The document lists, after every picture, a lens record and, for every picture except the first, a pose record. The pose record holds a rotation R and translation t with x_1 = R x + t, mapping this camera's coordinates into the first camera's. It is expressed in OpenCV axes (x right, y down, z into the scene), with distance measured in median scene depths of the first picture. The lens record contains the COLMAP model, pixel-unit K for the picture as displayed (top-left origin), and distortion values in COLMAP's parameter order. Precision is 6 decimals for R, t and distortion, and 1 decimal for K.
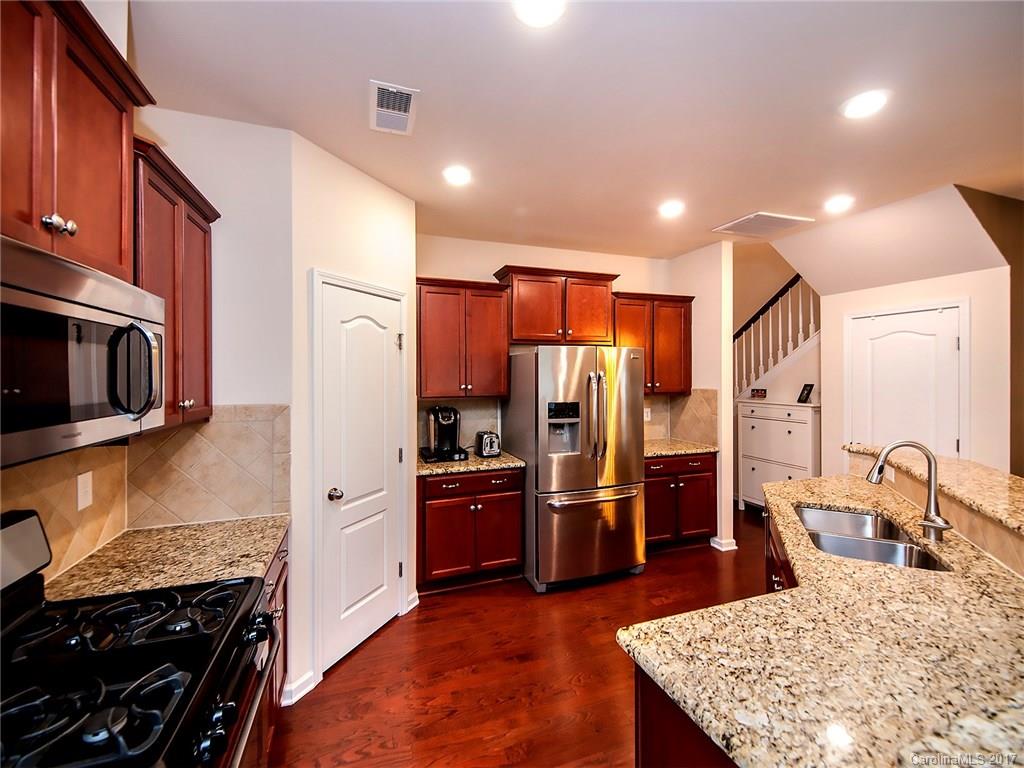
lens RADIAL K [[424.8, 0, 516.1], [0, 424.8, 371.8], [0, 0, 1]] dist [-0.001395, -0.000492]
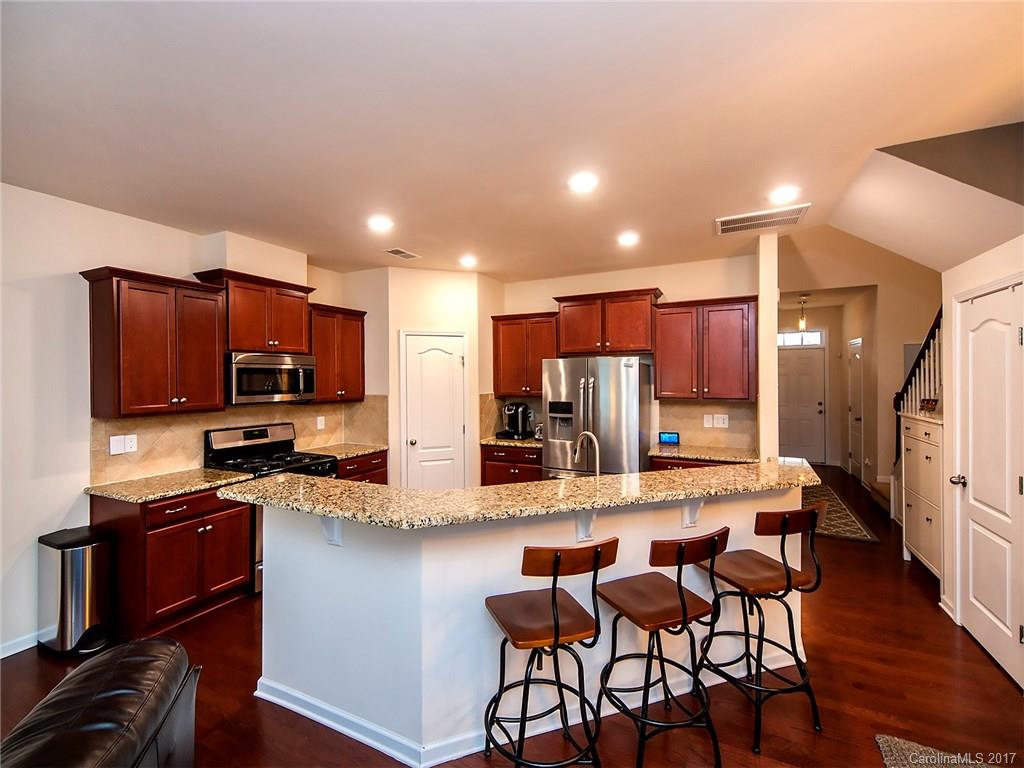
lens RADIAL K [[452.5, 0, 509.3], [0, 452.5, 378.0], [0, 0, 1]] dist [-0.000632, -0.000780]
pose [[0.688798, -0.003890, -0.724942, 1.032478], [0.010699, 0.999931, 0.004800, -0.010541], [0.724874, -0.011062, 0.688793, -0.086589]]
